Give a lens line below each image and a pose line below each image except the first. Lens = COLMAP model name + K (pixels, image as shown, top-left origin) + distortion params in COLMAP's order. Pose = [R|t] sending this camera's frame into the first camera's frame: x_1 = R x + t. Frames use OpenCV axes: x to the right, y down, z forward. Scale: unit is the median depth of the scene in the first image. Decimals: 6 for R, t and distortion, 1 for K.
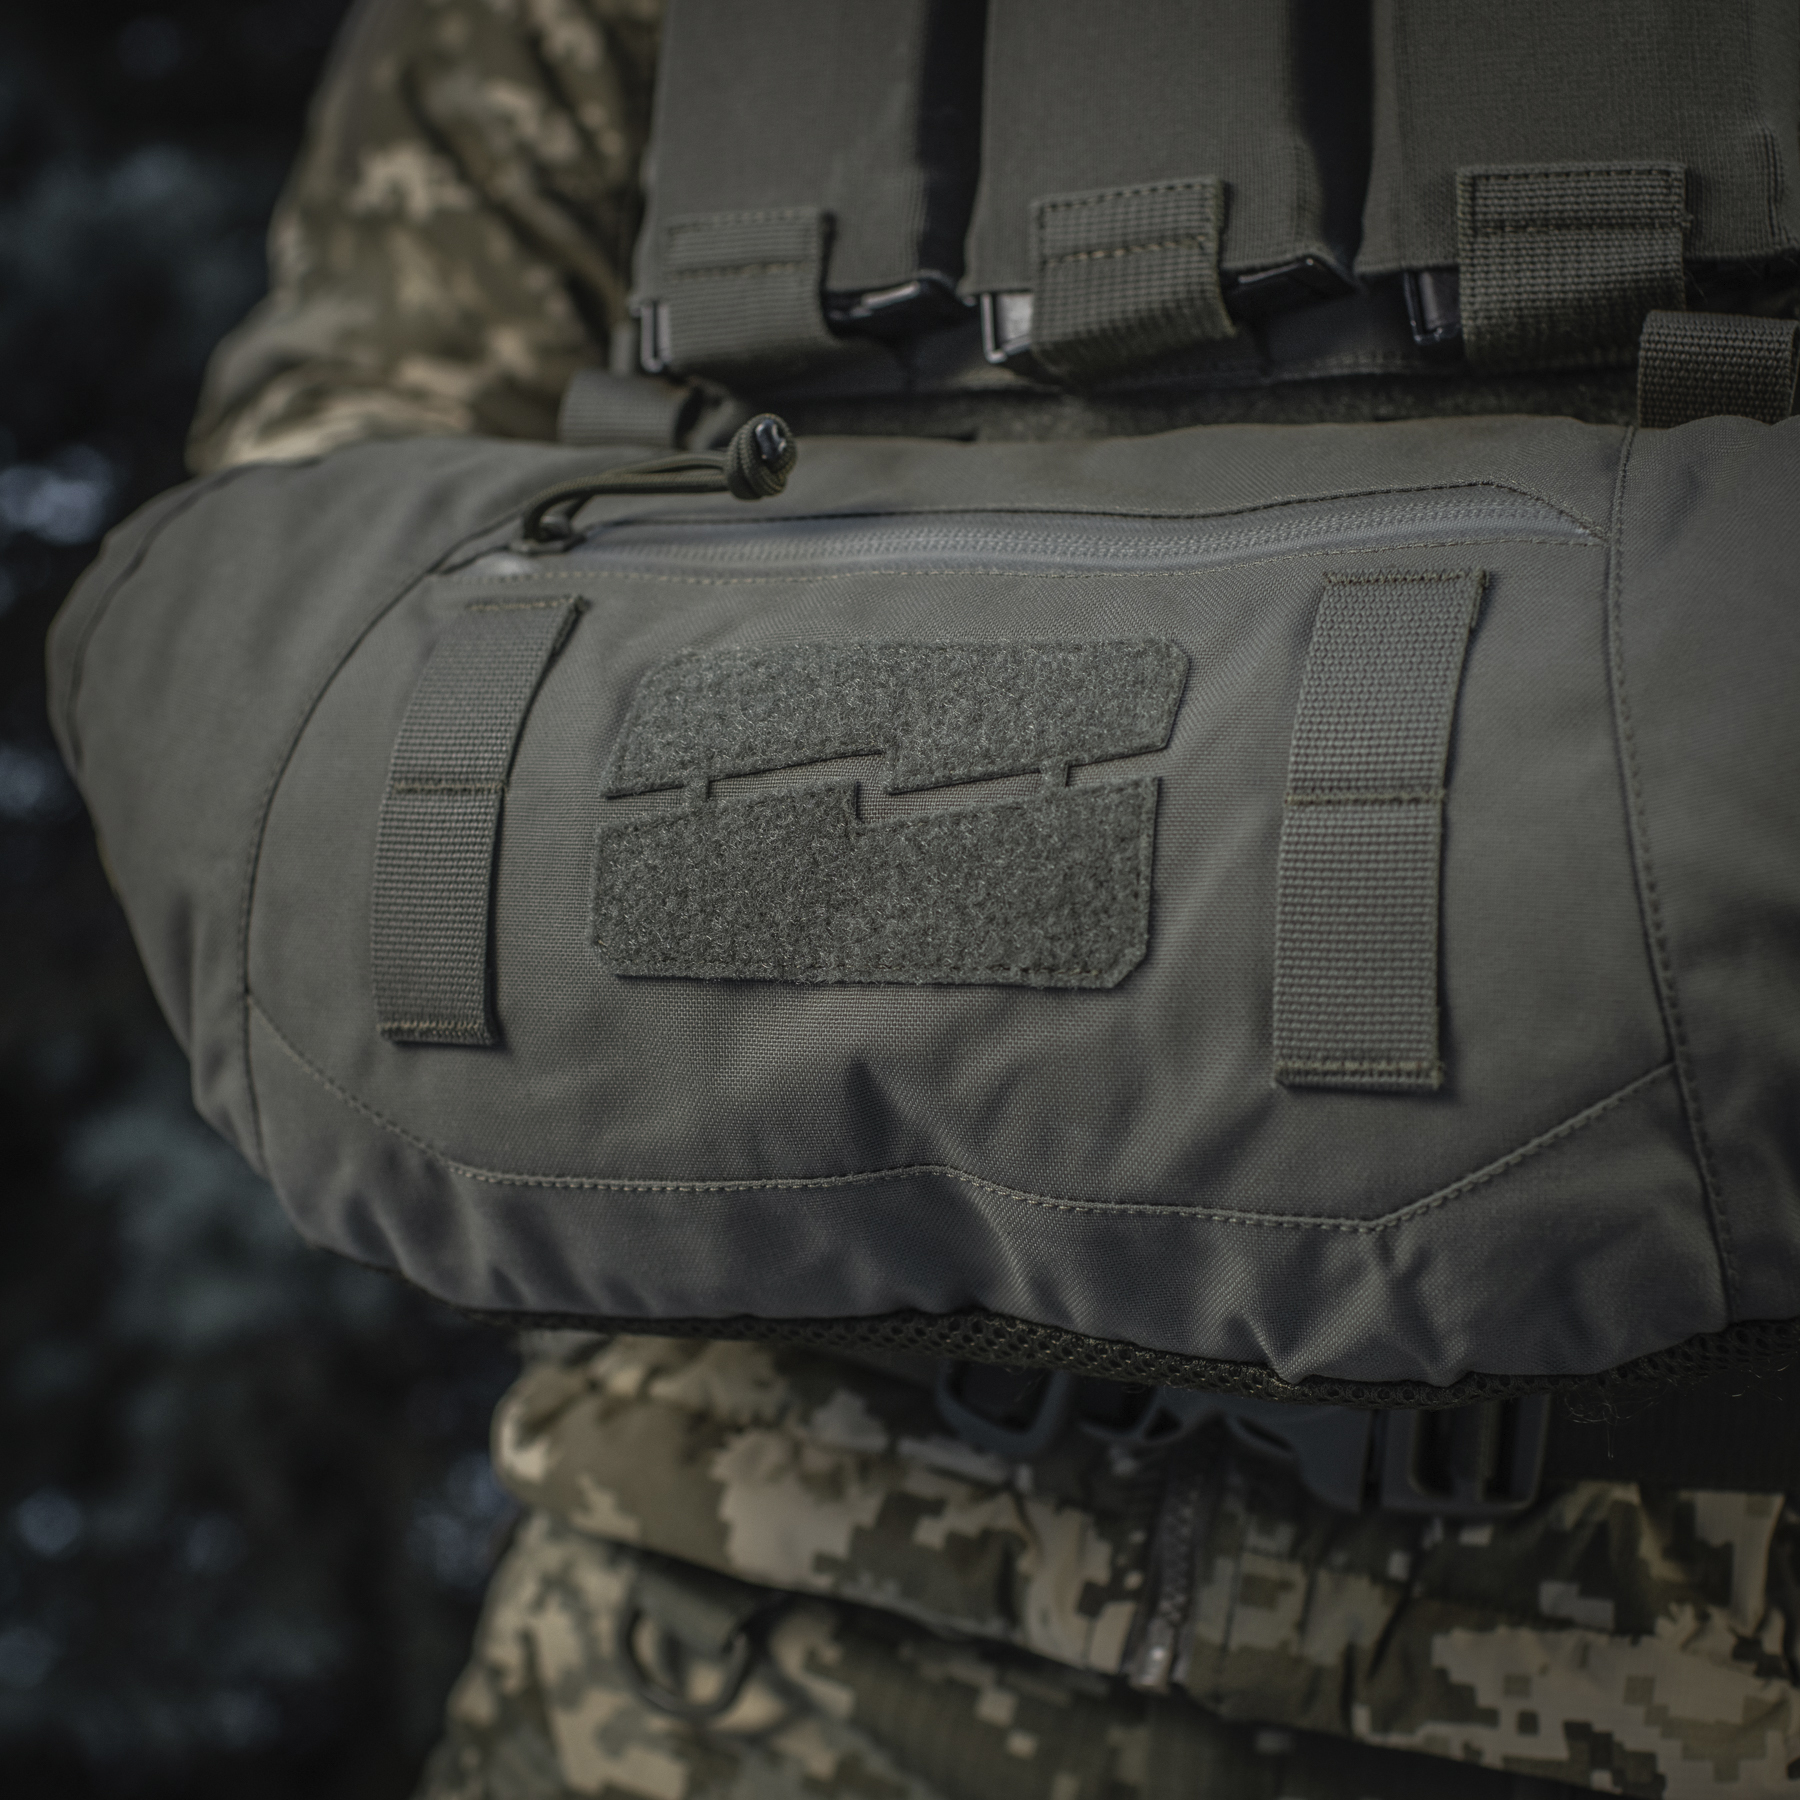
lens RADIAL K [[2417.1, 0, 900.0], [0, 2417.1, 900.0], [0, 0, 1]] dist [0.222591, -0.740117]
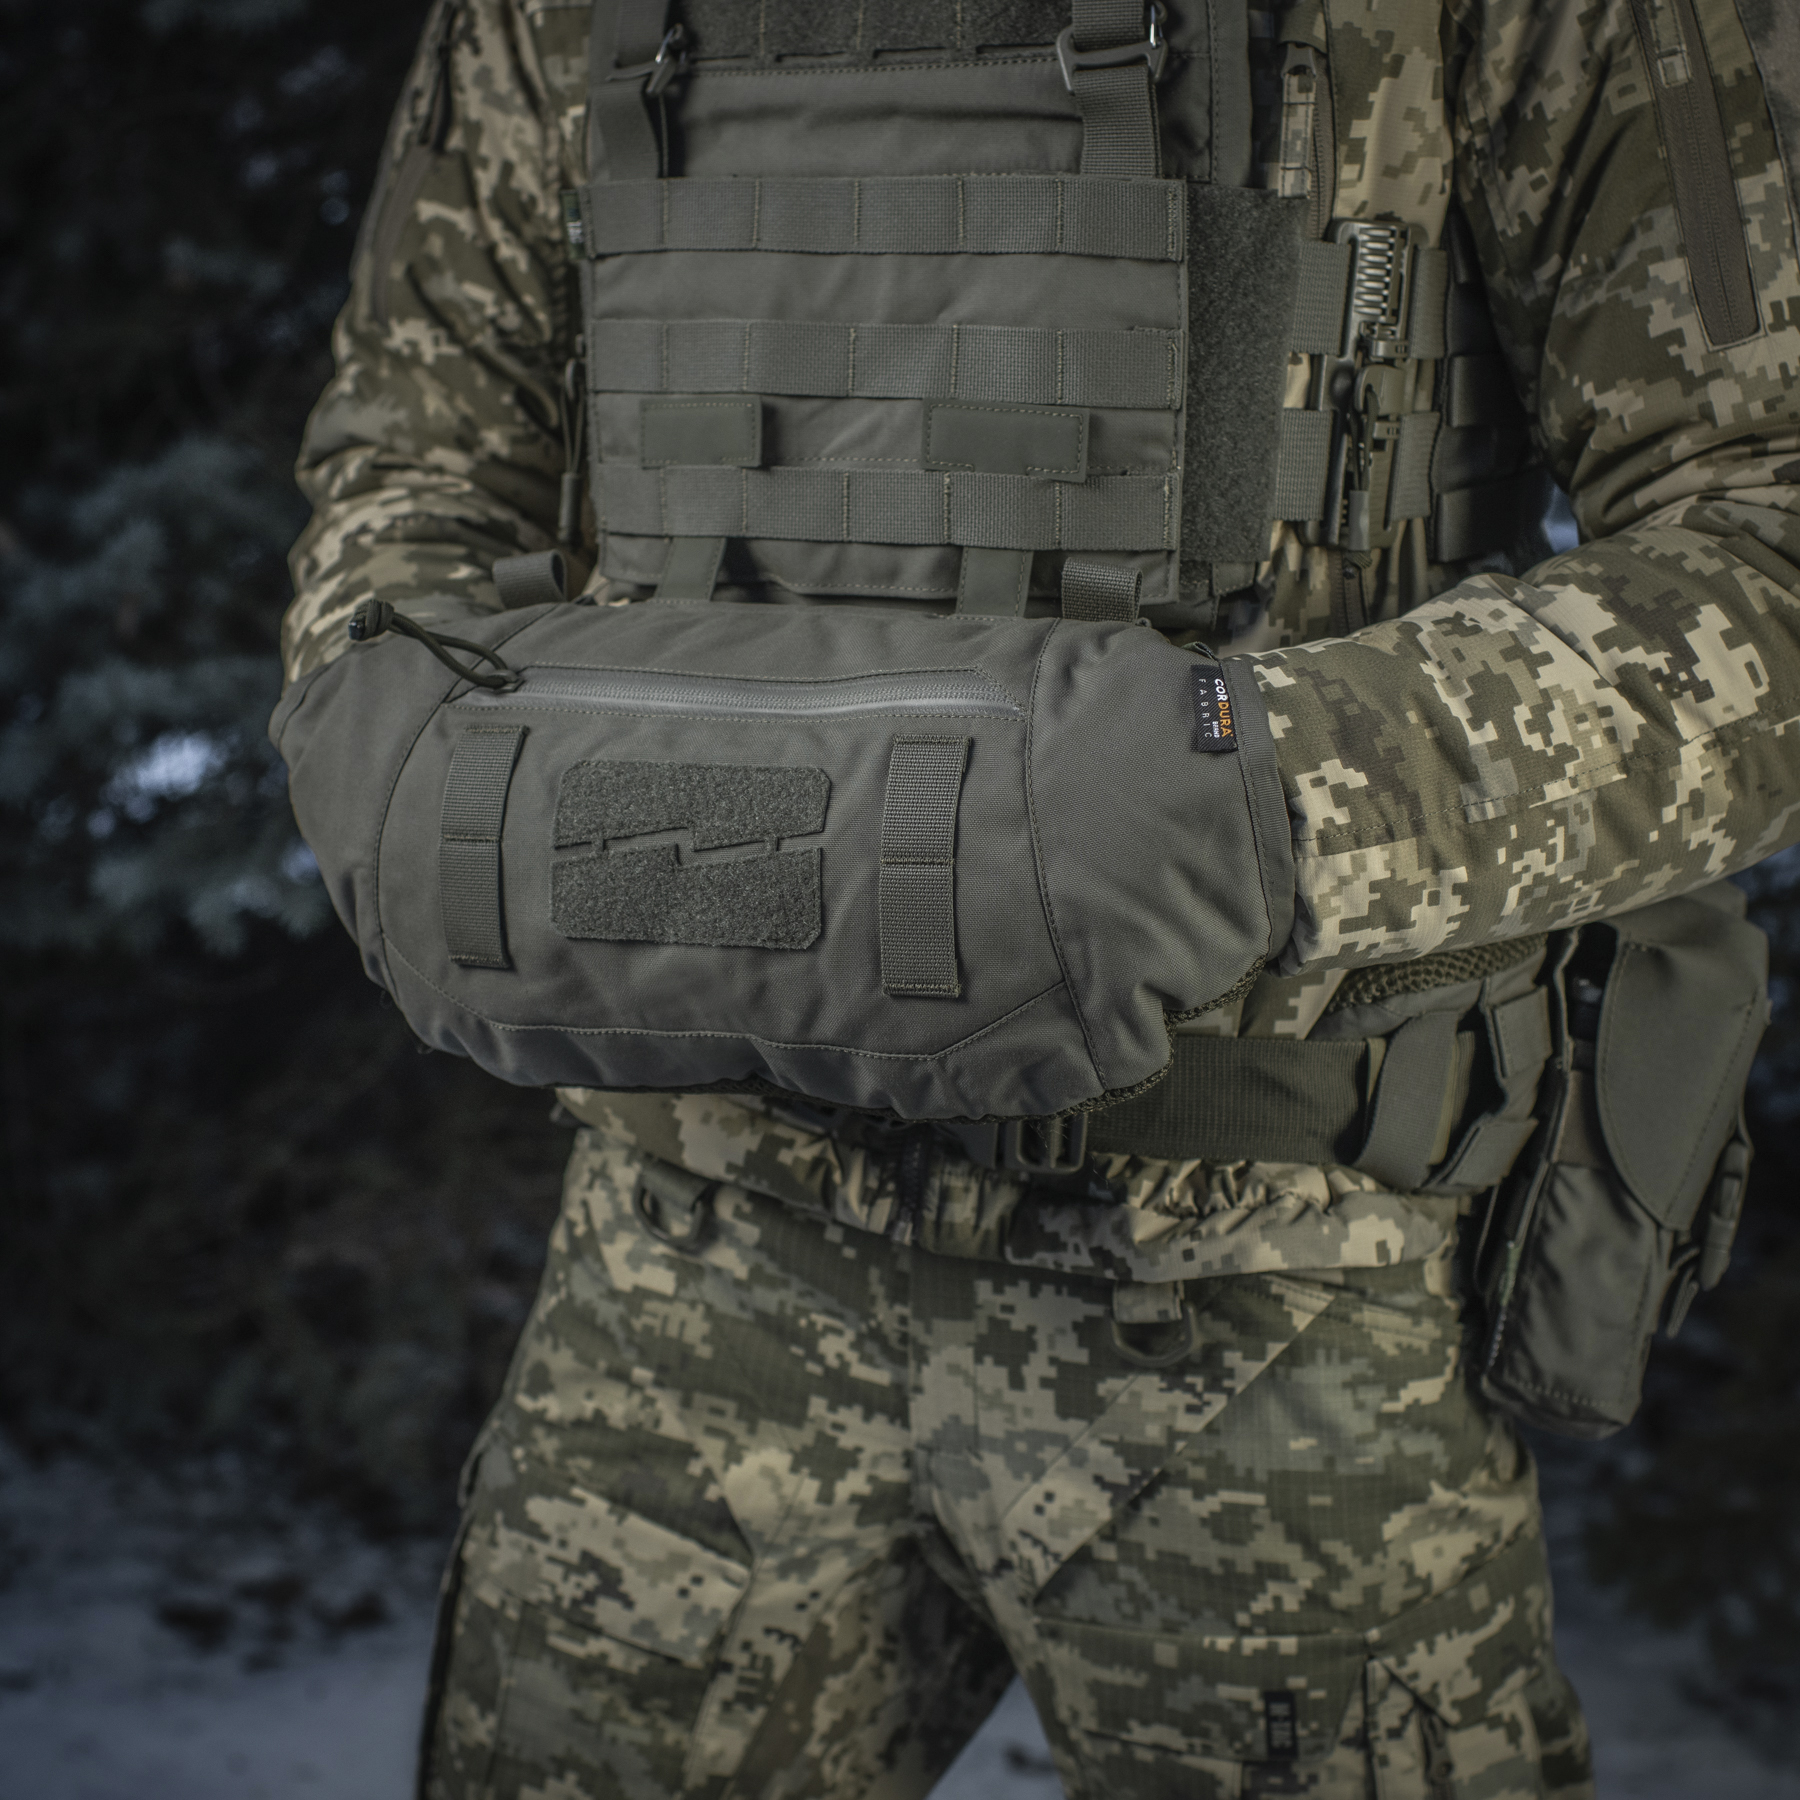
lens RADIAL K [[2417.1, 0, 900.0], [0, 2417.1, 900.0], [0, 0, 1]] dist [0.222591, -0.740117]
pose [[0.997641, -0.045825, -0.051108, 0.245978], [0.056594, 0.970443, 0.234602, -0.429103], [0.038847, -0.236941, 0.970747, -0.858204]]
